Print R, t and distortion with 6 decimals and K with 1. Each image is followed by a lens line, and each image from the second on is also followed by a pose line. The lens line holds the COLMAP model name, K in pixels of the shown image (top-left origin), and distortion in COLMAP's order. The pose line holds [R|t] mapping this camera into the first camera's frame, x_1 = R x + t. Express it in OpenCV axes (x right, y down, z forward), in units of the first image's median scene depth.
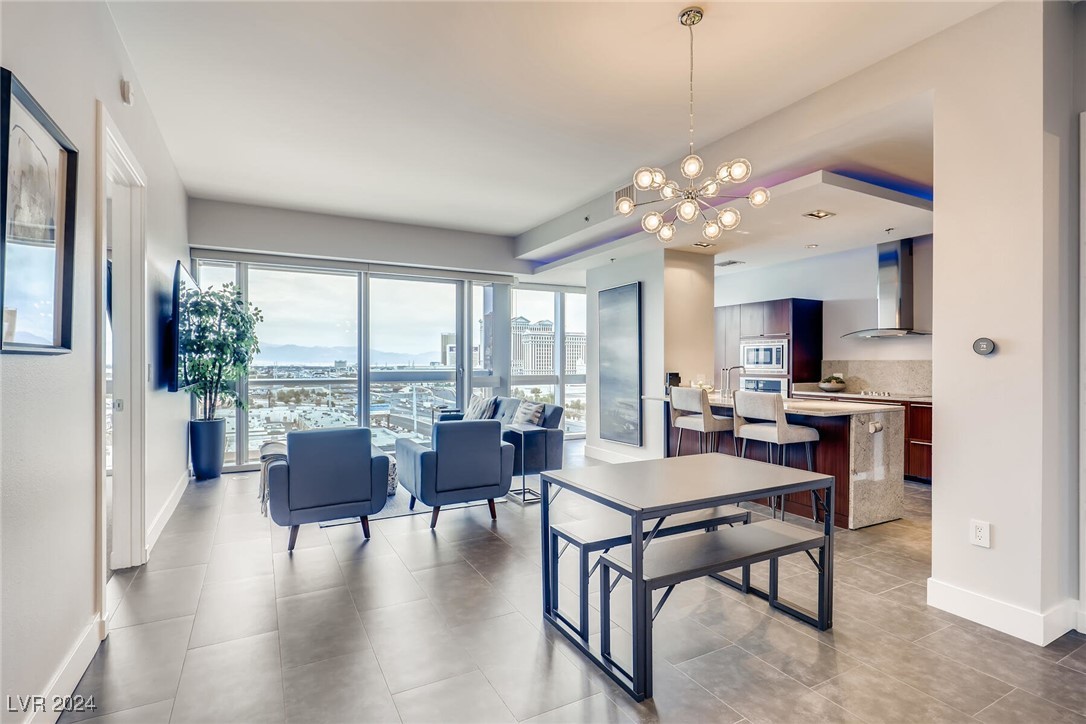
lens RADIAL K [[529.0, 0, 541.7], [0, 529.0, 362.3], [0, 0, 1]] dist [0.001129, 0.000023]
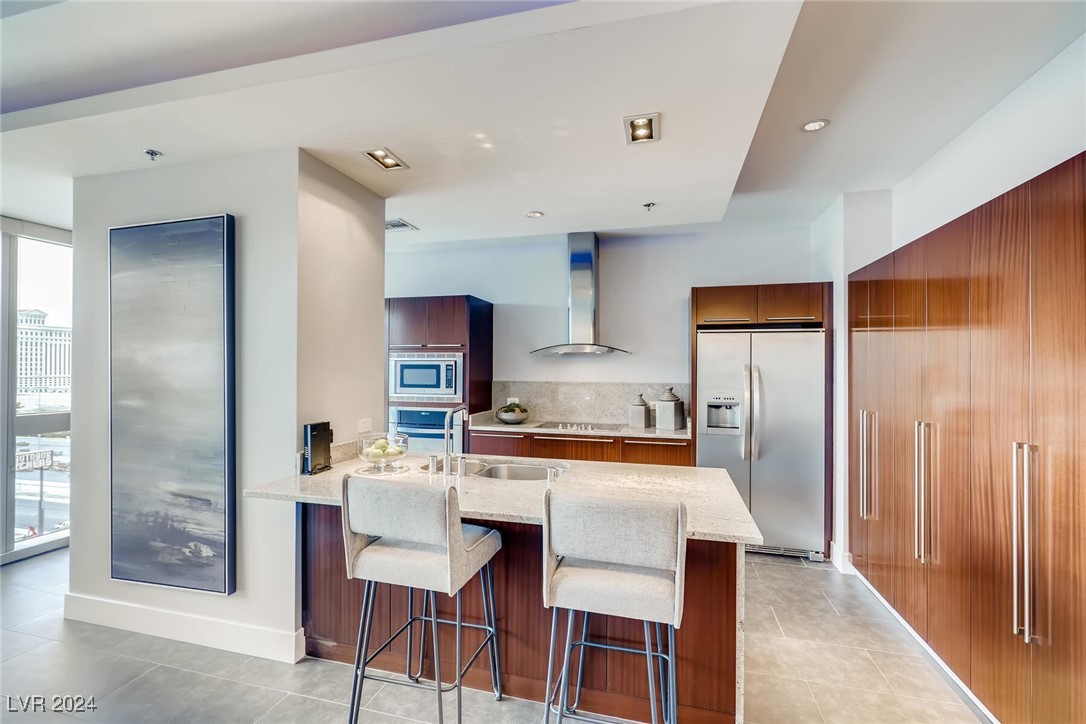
lens RADIAL K [[494.2, 0, 535.5], [0, 494.2, 365.2], [0, 0, 1]] dist [0.010408, -0.000001]
pose [[0.699668, 0.006943, 0.714434, 0.060979], [-0.004522, 0.999976, -0.005289, -0.024419], [-0.714454, 0.000469, 0.699682, 0.473515]]
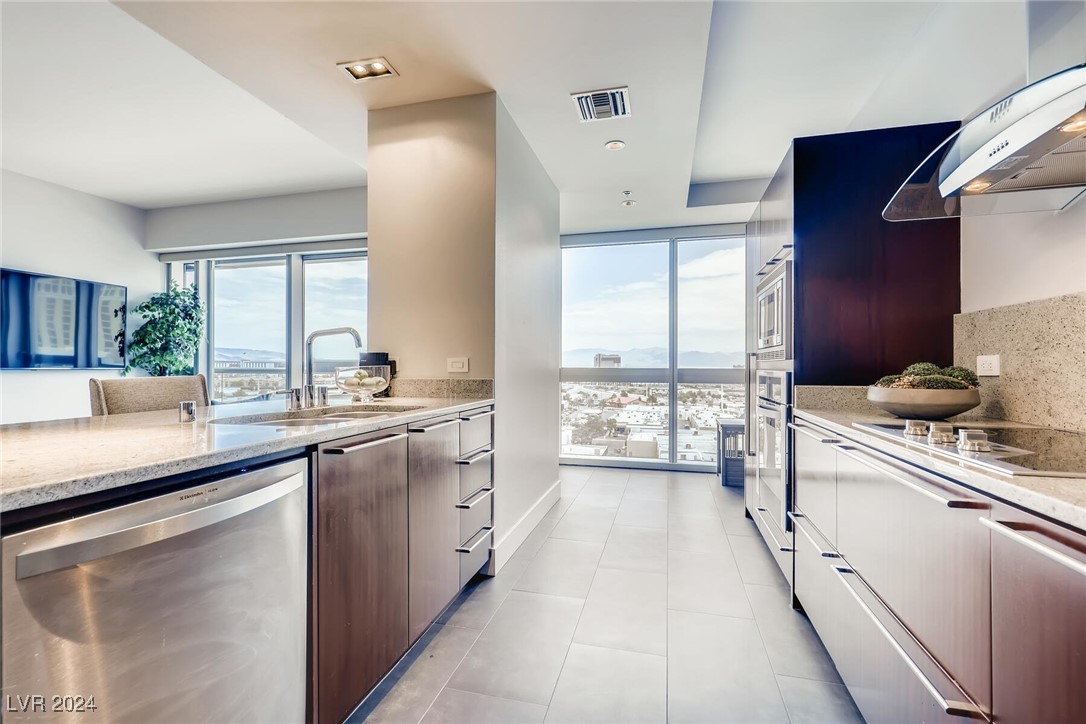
lens RADIAL K [[494.2, 0, 540.5], [0, 494.2, 363.5], [0, 0, 1]] dist [0.010408, -0.000001]
pose [[0.728740, -0.005523, -0.684768, 0.578654], [0.000703, 0.999973, -0.007318, 0.028735], [0.684790, 0.004852, 0.728724, 0.649301]]
